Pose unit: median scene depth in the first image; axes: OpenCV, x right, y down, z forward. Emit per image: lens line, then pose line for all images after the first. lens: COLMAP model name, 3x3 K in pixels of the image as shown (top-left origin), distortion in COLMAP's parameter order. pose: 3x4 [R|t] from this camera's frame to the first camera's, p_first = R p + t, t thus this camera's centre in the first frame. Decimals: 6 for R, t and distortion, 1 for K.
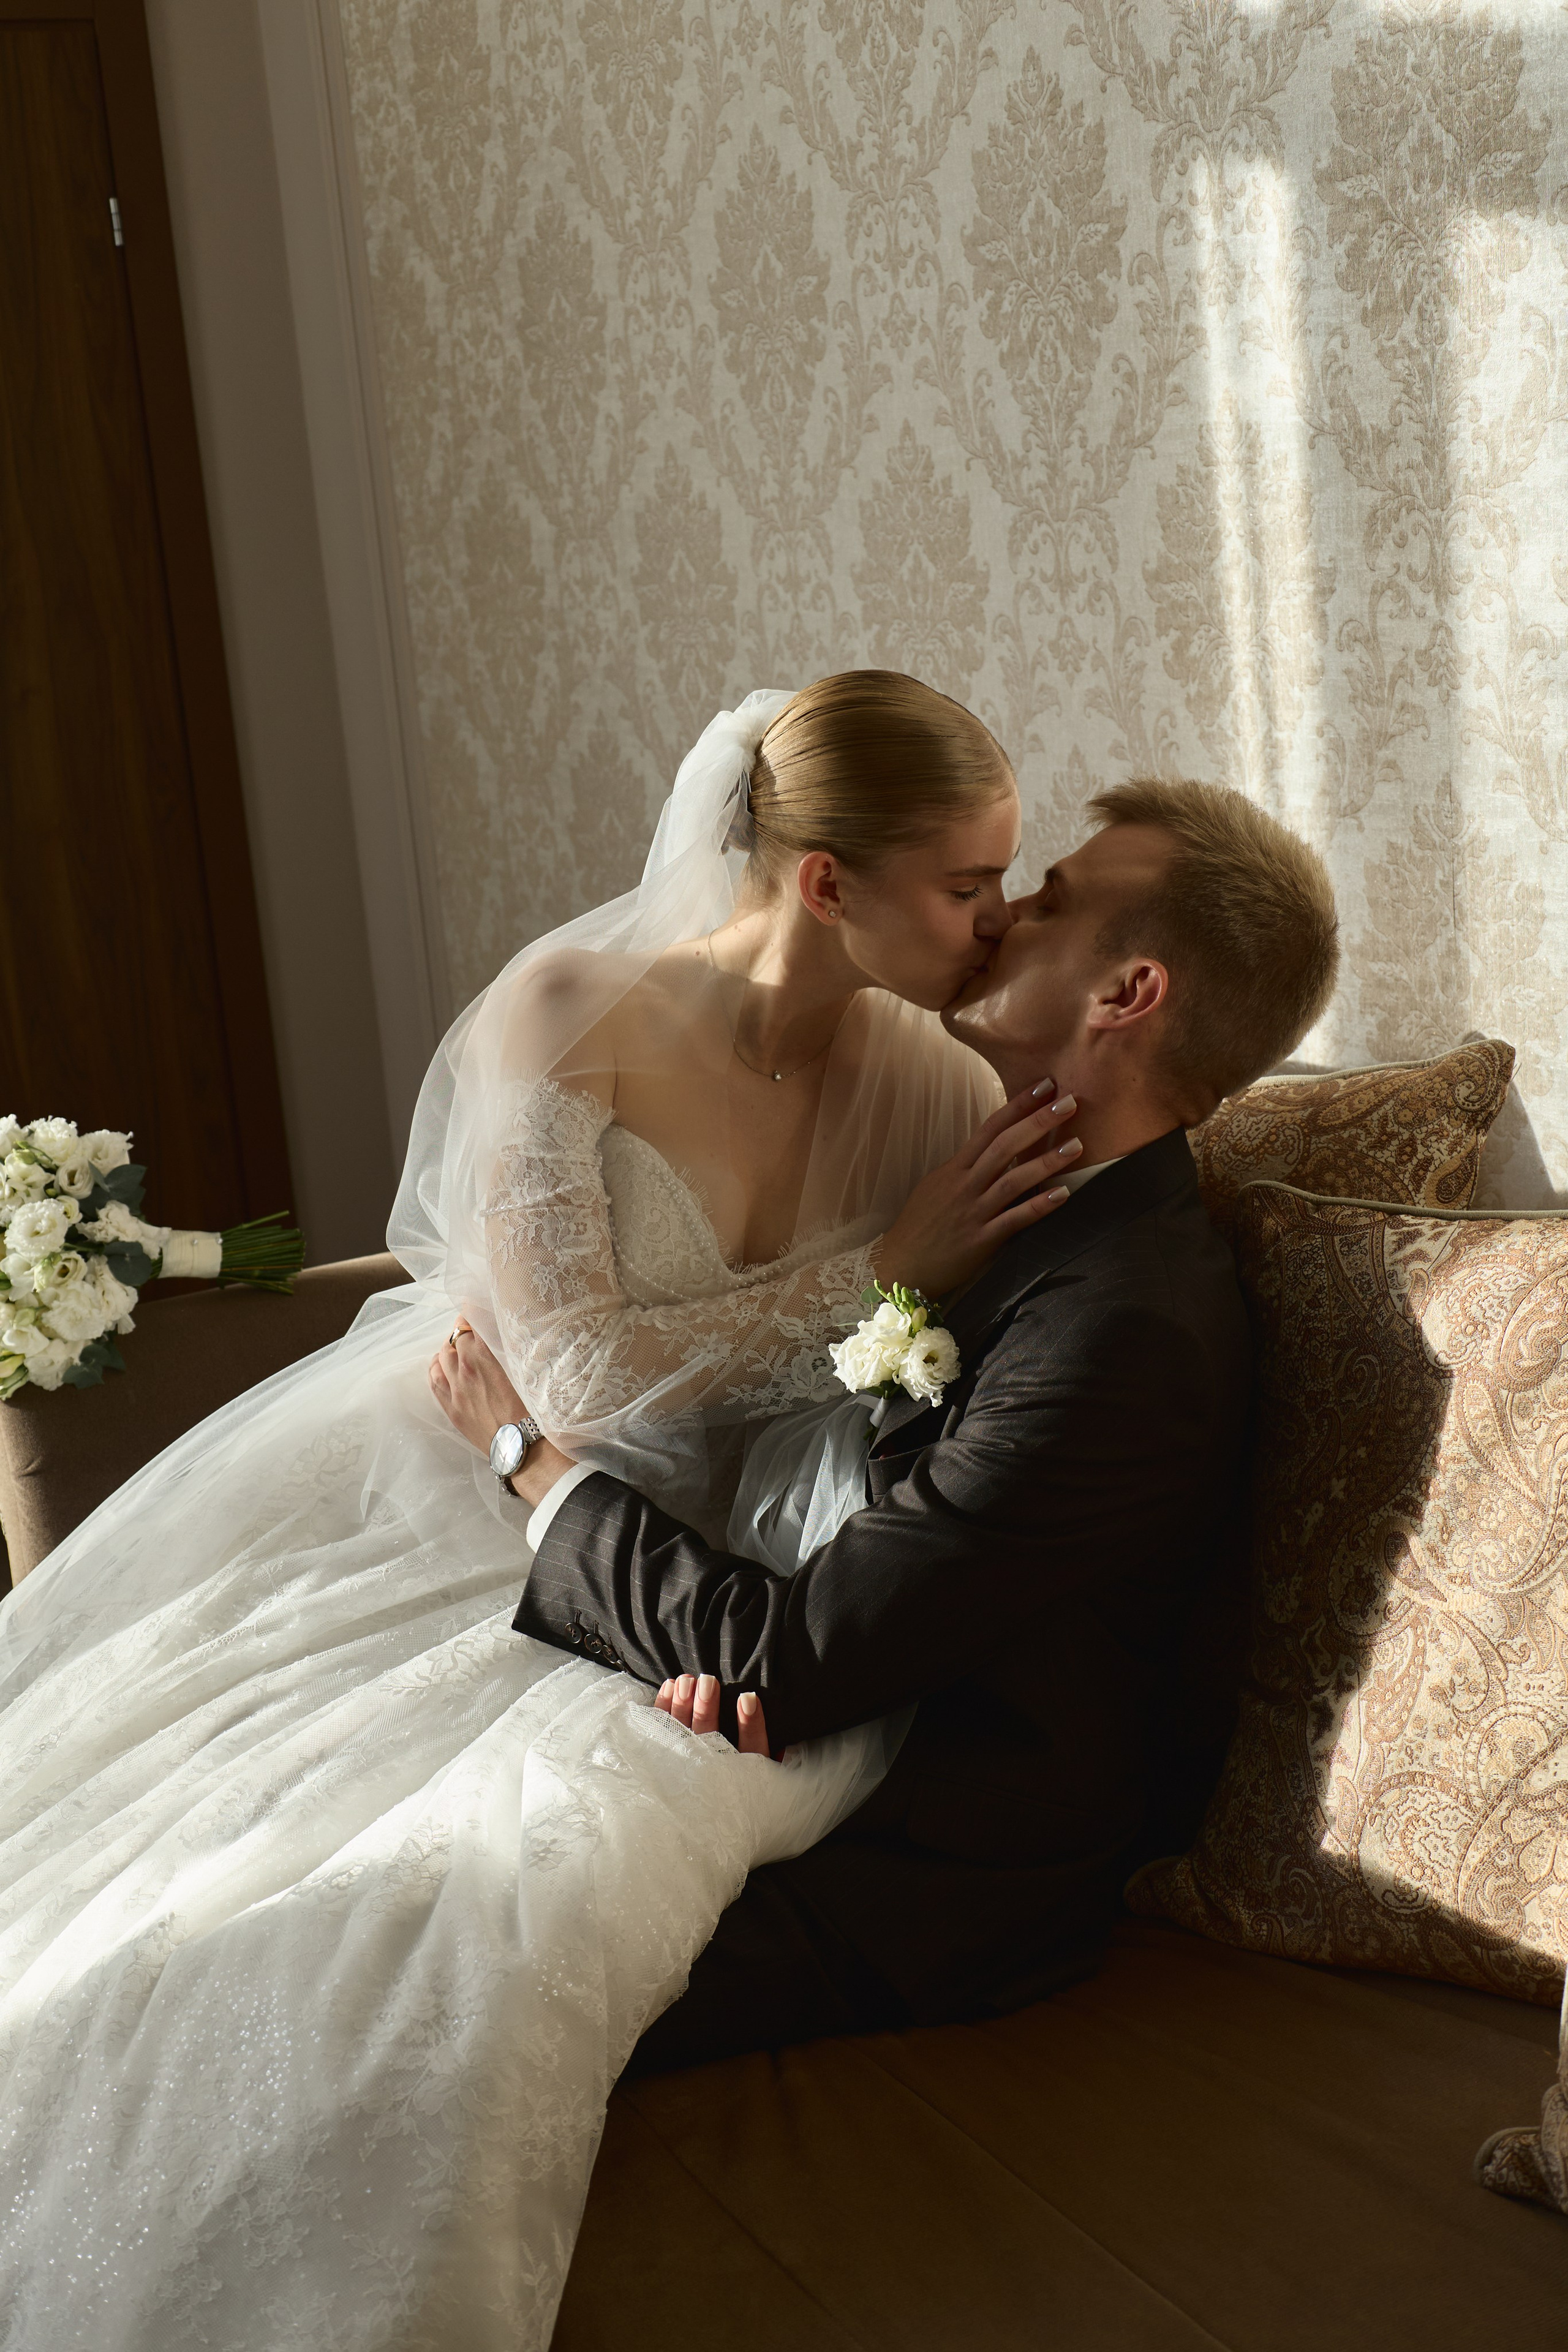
lens RADIAL K [[3070.4, 0, 784.0], [0, 3070.4, 1176.0], [0, 0, 1]] dist [-0.004077, 0.034978]
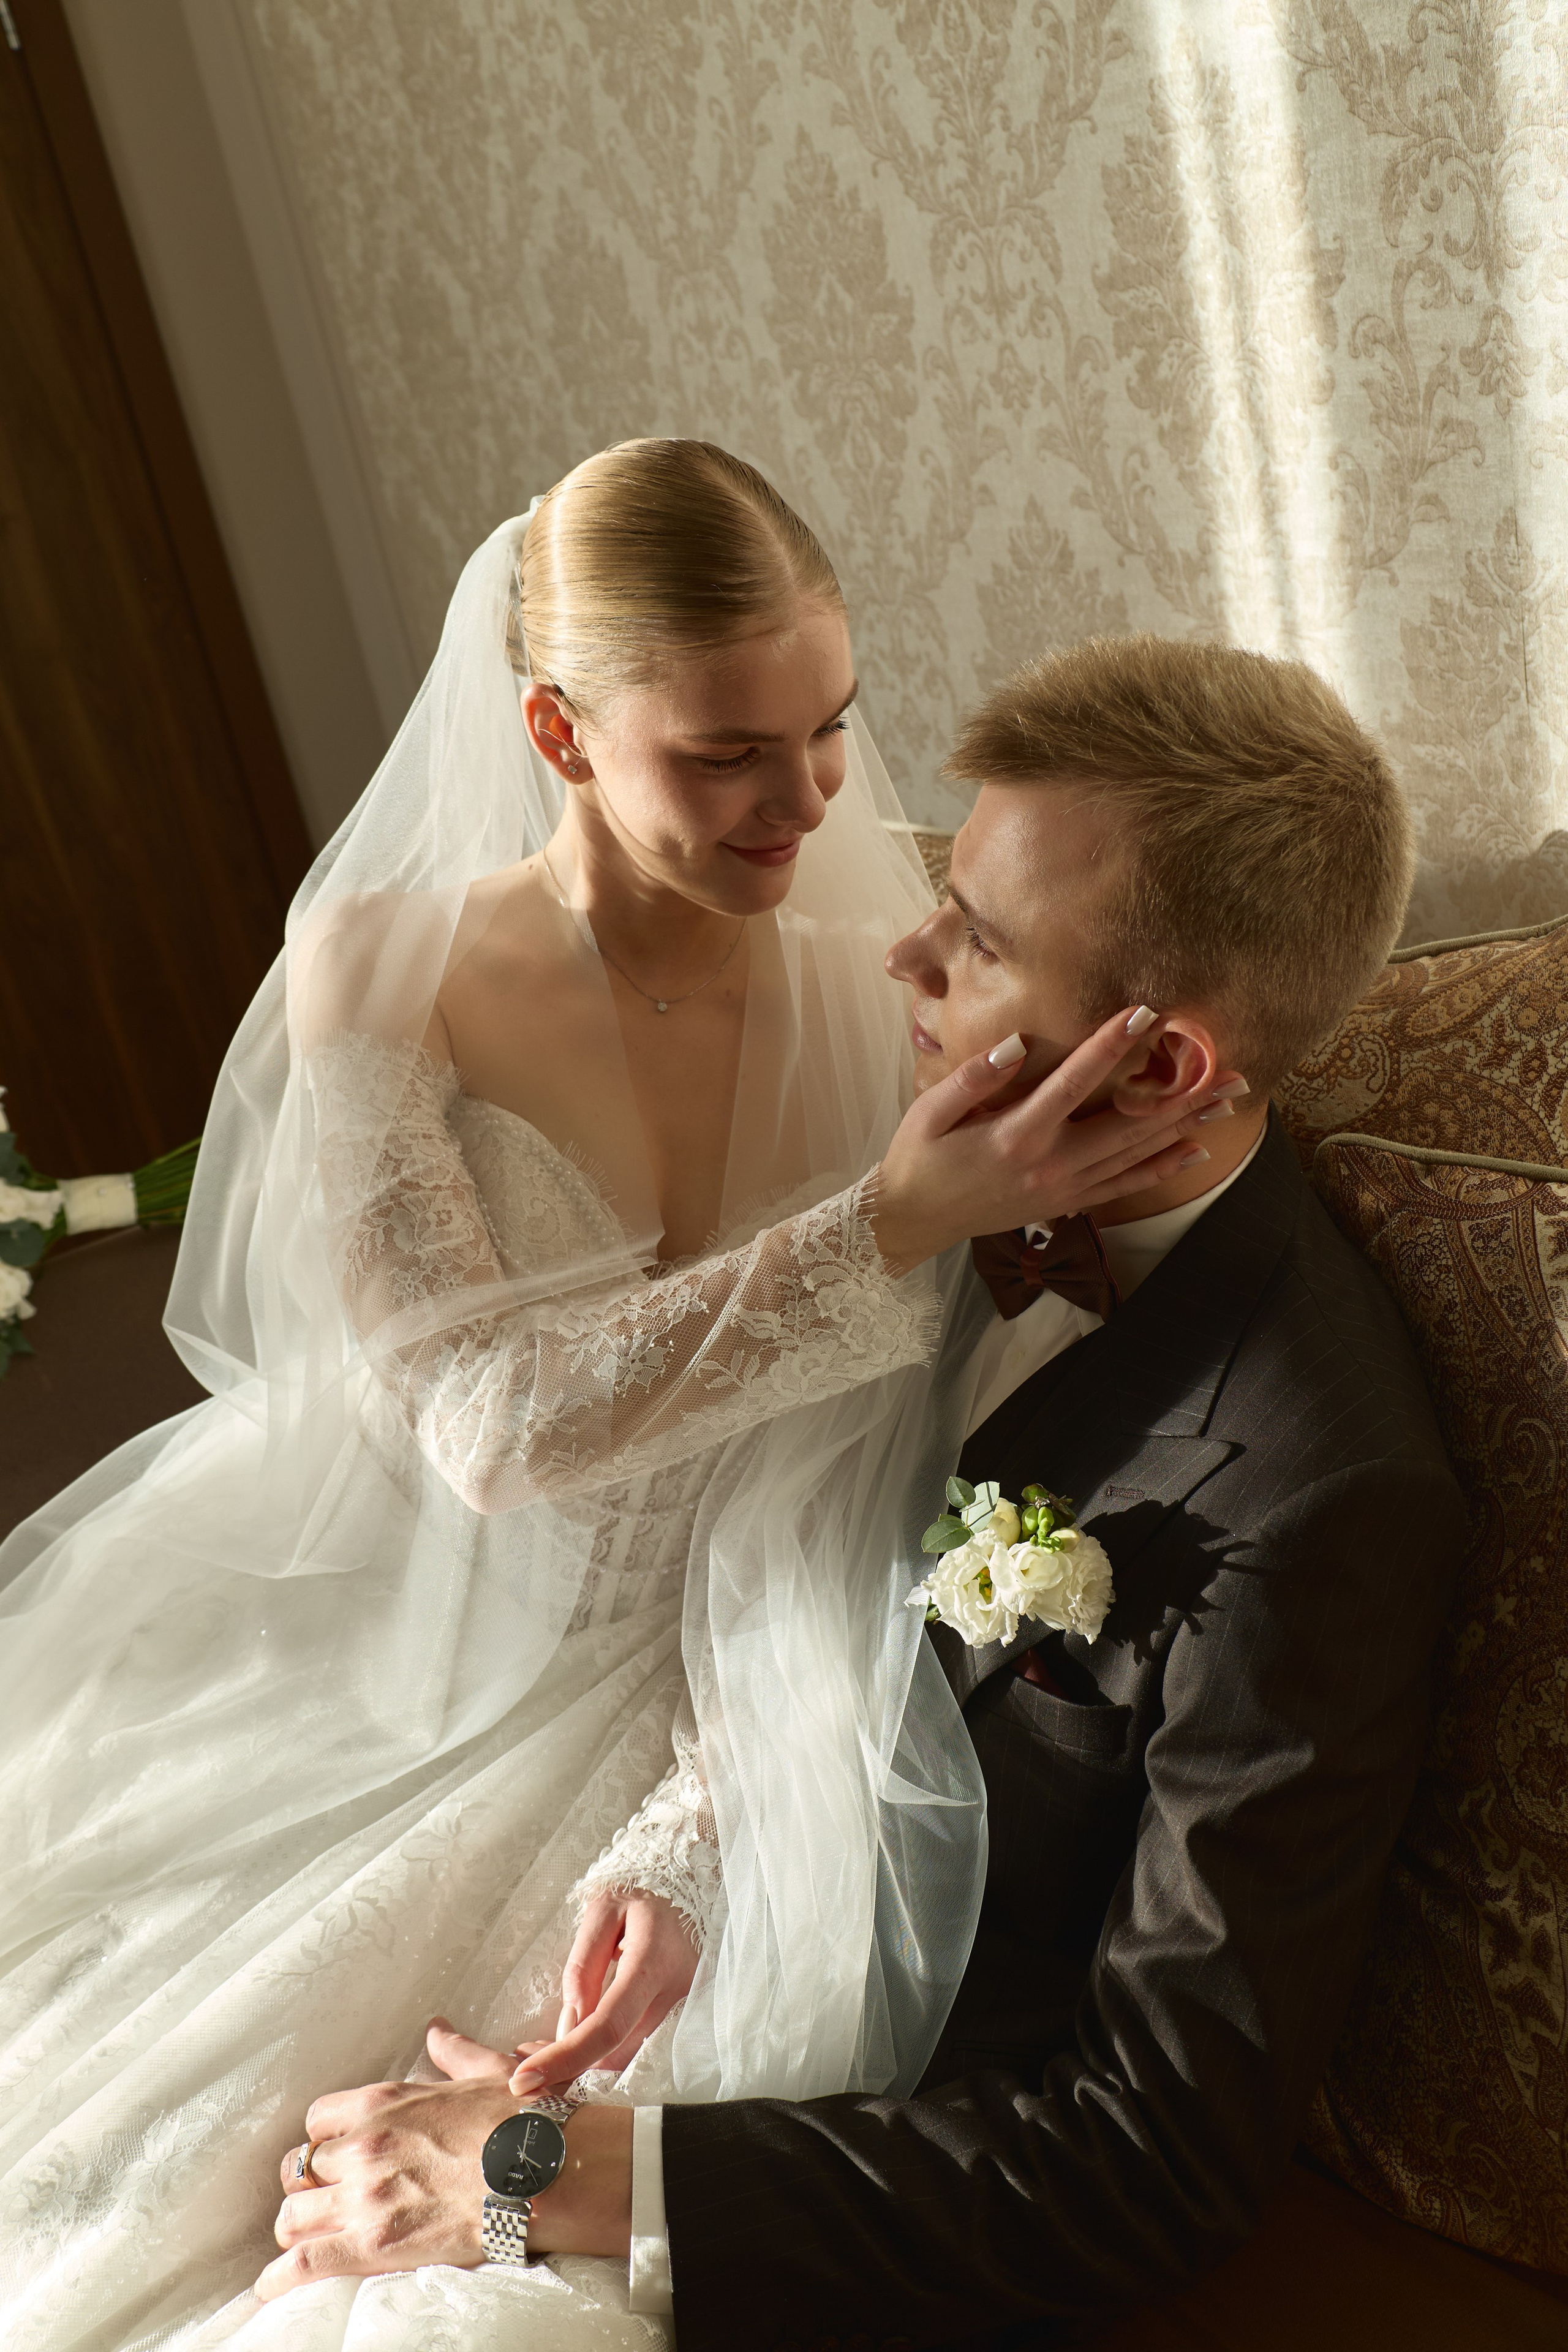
lens RADIAL K [[2220.2, 0, 804.5], [0, 2220.2, 1182.2], [0, 0, 1]] dist [-0.007657, -0.002414]
pose [[0.993353, -0.109896, -0.034253, 0.032550], [0.114415, 0.975286, 0.189014, -0.079689], [0.012635, -0.191676, 0.981377, 0.358480]]
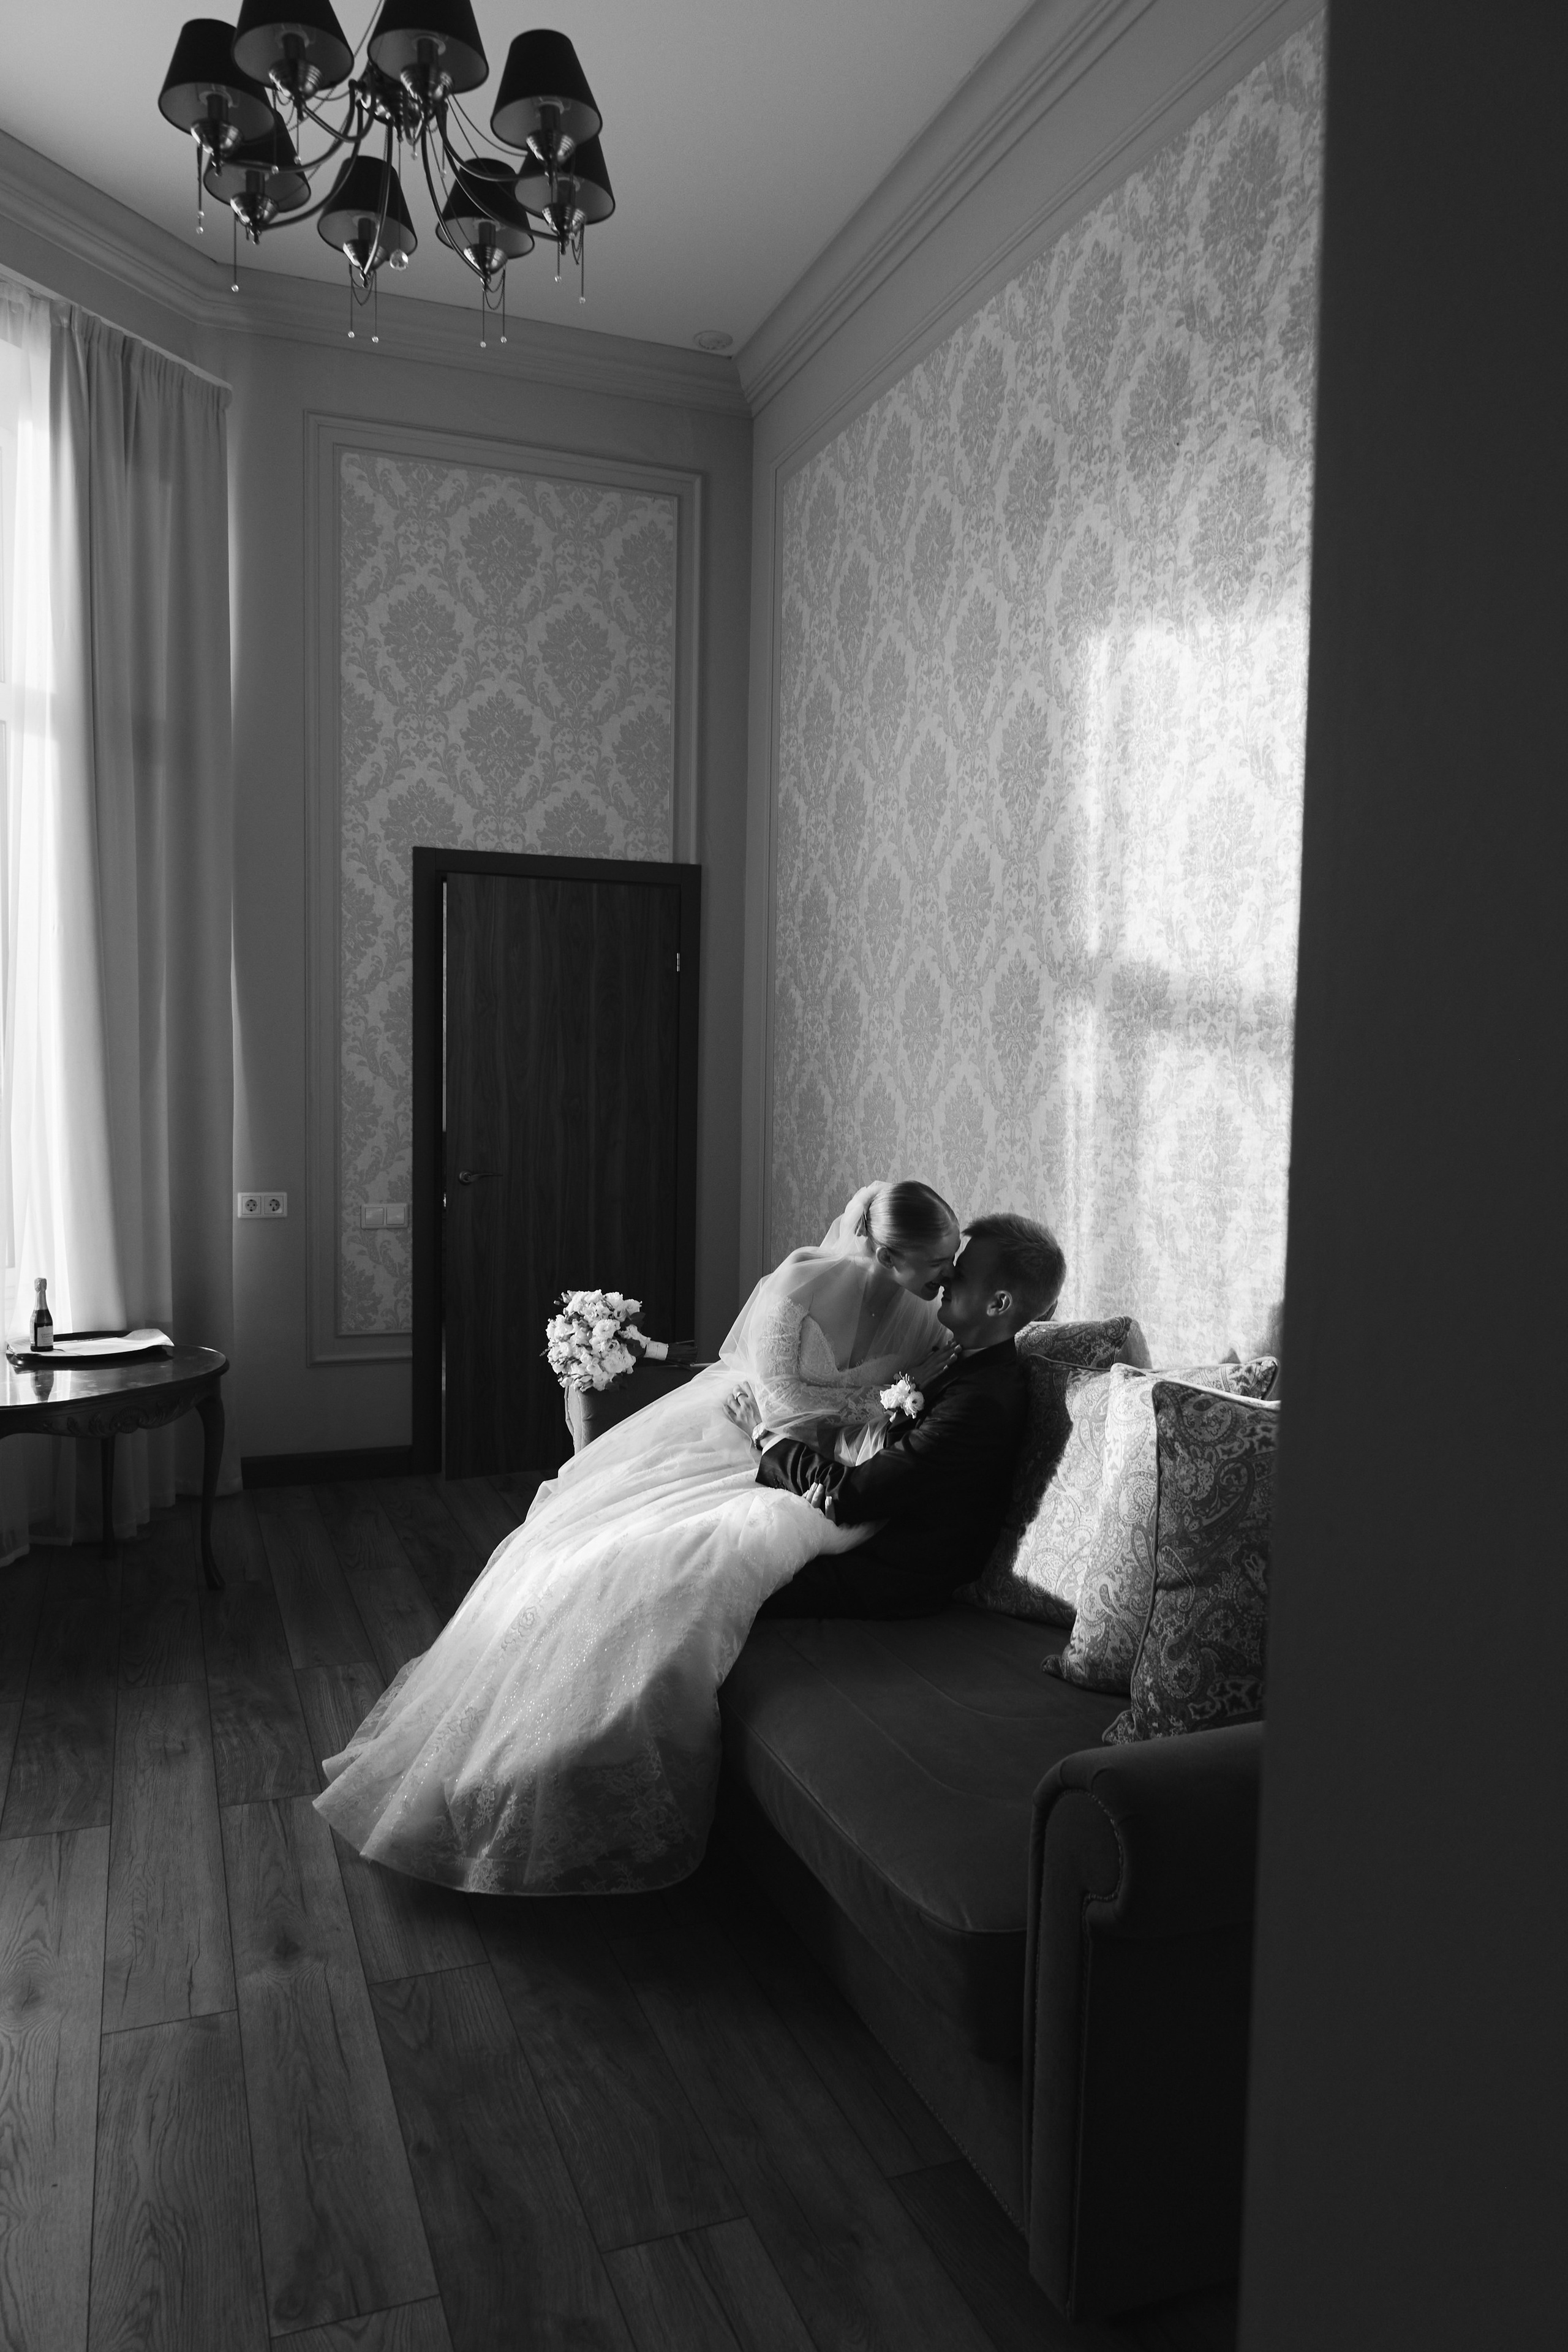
lens RADIAL K [[1611.0, 0, 799.0], [0, 1611.0, 1179.5], [0, 0, 1]] dist [-0.038872, 0.006149]
pose [[0.987832, 0.110286, -0.109654, 0.066668], [-0.126141, 0.980589, -0.150113, 0.072773], [0.090970, 0.162118, 0.982569, -0.388174]]
